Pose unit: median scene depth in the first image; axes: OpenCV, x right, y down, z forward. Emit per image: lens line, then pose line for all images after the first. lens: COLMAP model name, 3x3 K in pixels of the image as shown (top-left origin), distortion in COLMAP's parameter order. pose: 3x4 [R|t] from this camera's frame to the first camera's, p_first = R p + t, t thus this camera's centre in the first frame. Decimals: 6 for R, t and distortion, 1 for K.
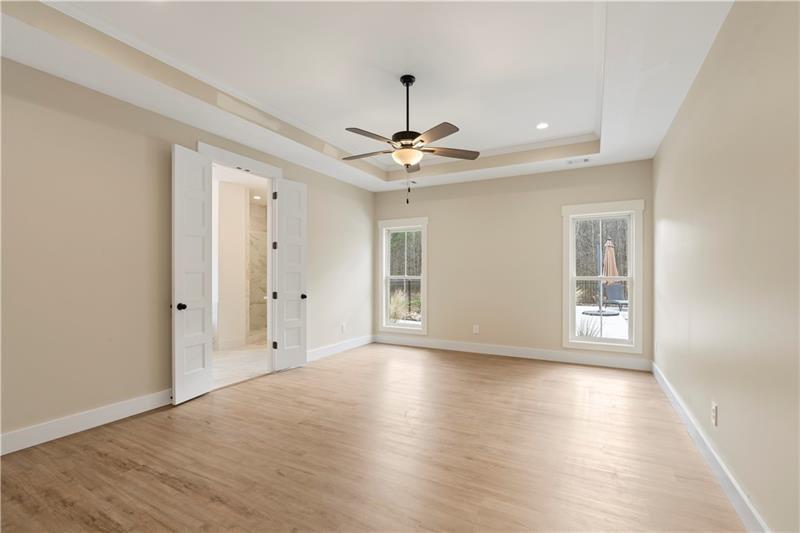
lens RADIAL K [[360.8, 0, 399.0], [0, 360.8, 272.8], [0, 0, 1]] dist [-0.001583, 0.000101]
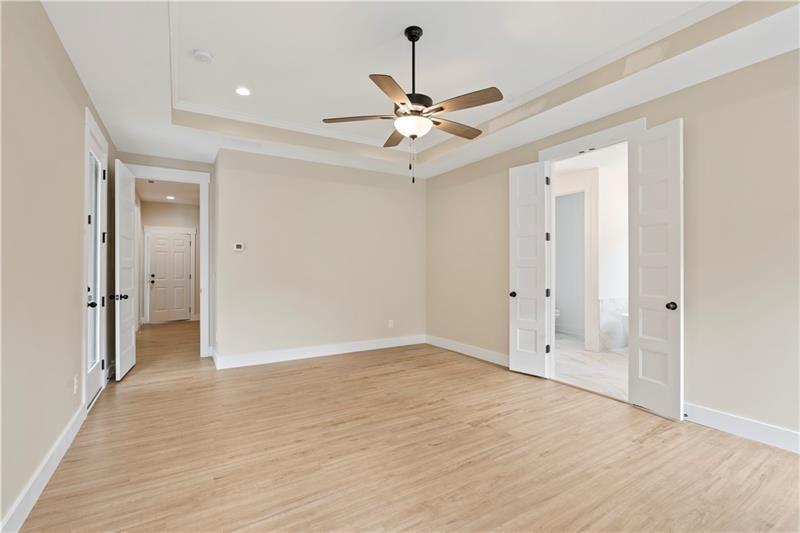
lens RADIAL K [[364.6, 0, 398.4], [0, 364.6, 267.8], [0, 0, 1]] dist [-0.002890, 0.000947]
pose [[-0.501572, 0.001579, -0.865115, 0.698023], [0.005326, 0.999985, -0.001263, -0.000840], [0.865100, -0.005241, -0.501573, 1.276931]]
